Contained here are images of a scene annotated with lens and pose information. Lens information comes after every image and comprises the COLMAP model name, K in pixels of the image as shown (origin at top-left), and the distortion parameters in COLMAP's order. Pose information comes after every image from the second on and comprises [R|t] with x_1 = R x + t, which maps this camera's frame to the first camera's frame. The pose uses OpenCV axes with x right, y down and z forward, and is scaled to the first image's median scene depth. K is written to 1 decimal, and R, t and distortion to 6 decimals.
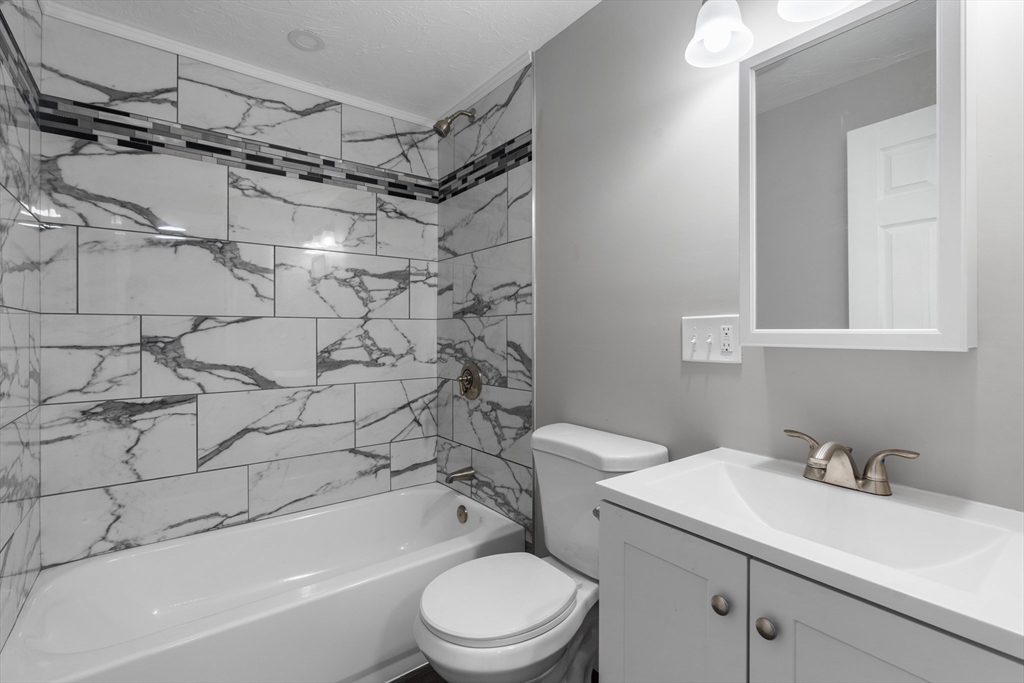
lens RADIAL K [[486.2, 0, 514.1], [0, 486.2, 336.1], [0, 0, 1]] dist [0.003162, 0.001922]
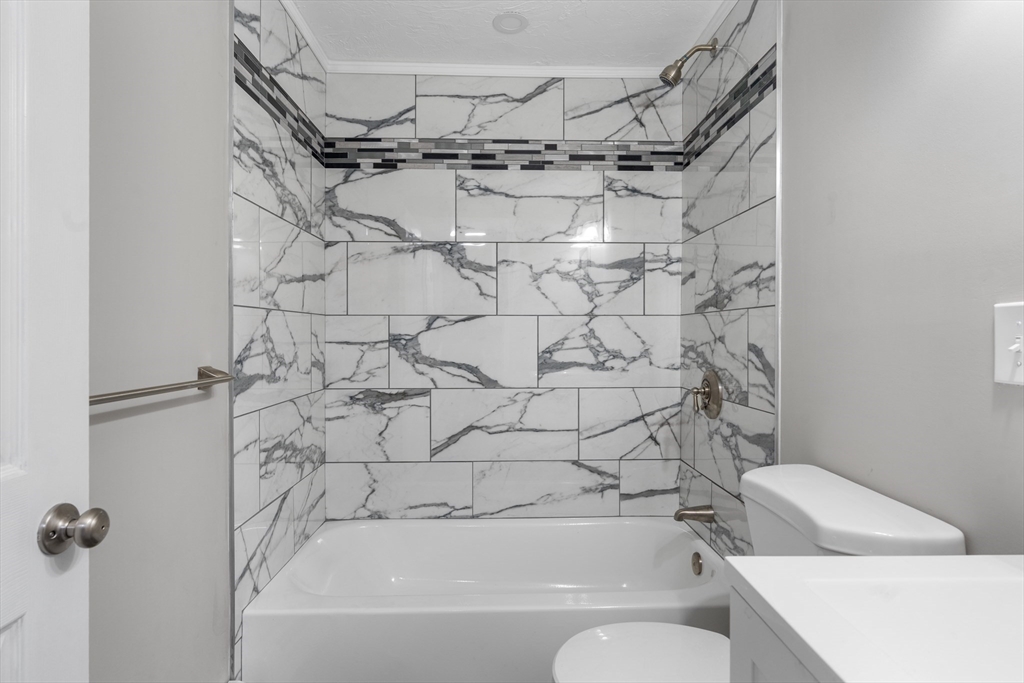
lens RADIAL K [[560.2, 0, 510.8], [0, 560.2, 339.8], [0, 0, 1]] dist [0.003340, 0.001117]
pose [[0.803928, 0.010968, -0.594625, 0.209667], [-0.007183, 0.999936, 0.008733, 0.000161], [0.594683, -0.002749, 0.803956, 0.110997]]
